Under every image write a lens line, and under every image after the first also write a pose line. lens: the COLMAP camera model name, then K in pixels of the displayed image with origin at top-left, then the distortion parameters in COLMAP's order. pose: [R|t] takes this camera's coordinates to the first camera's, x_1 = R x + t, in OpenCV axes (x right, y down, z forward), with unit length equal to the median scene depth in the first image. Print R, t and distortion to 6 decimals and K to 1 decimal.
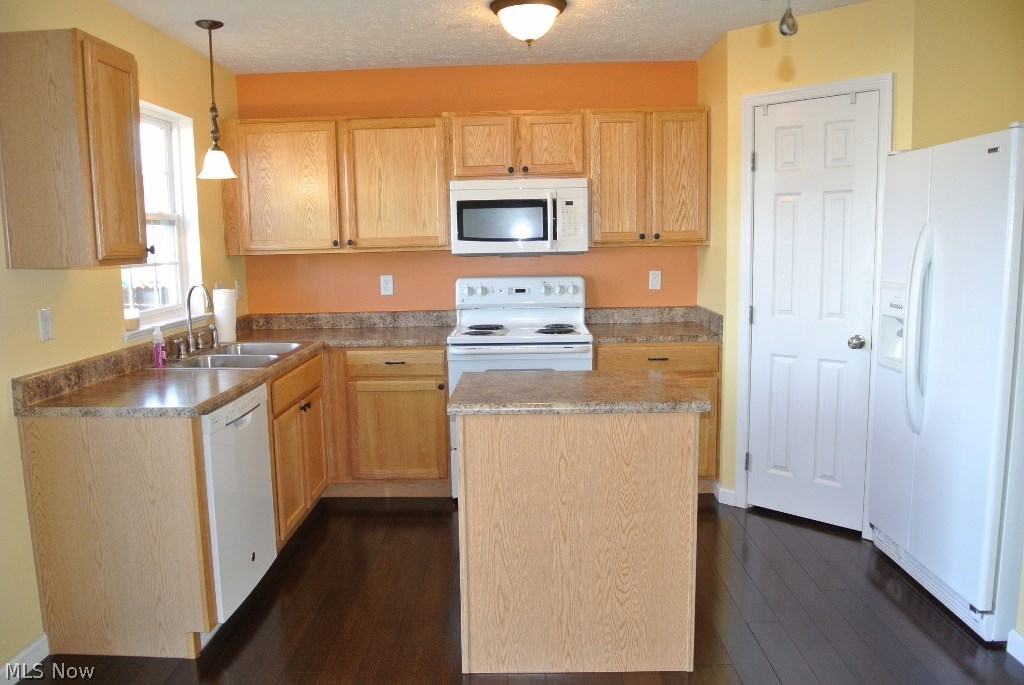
lens RADIAL K [[784.2, 0, 512.0], [0, 784.2, 342.5], [0, 0, 1]] dist [-0.083230, 0.002419]
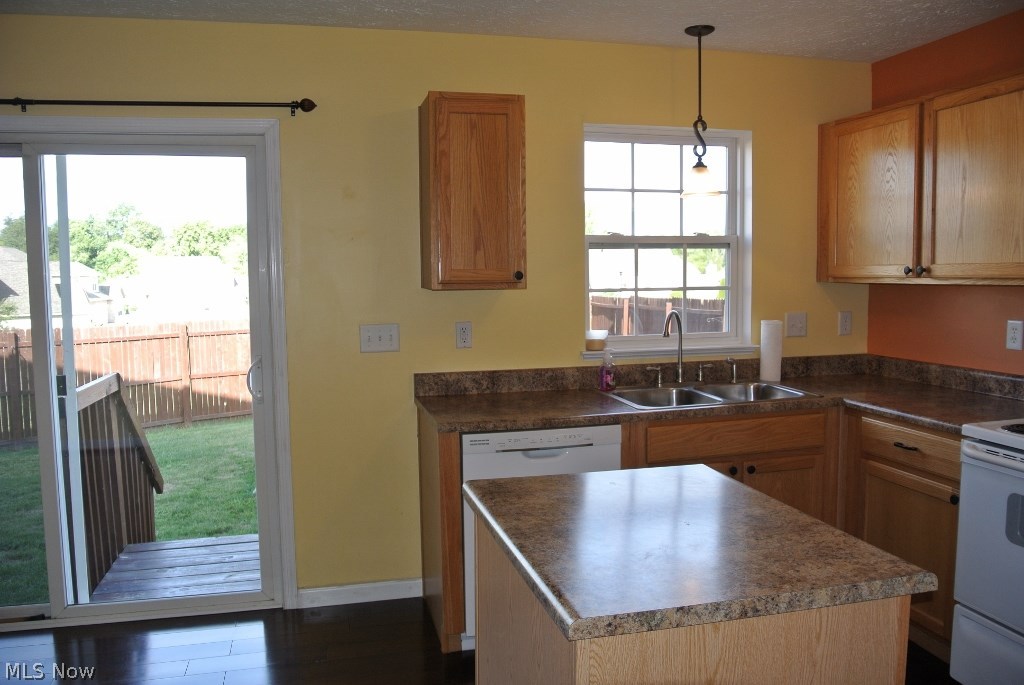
lens RADIAL K [[784.2, 0, 512.0], [0, 784.2, 342.5], [0, 0, 1]] dist [-0.083230, 0.002419]
pose [[0.258290, 0.100113, -0.960866, 0.385677], [-0.117821, 0.990456, 0.071524, -0.069931], [0.958856, 0.094736, 0.267620, 0.470538]]
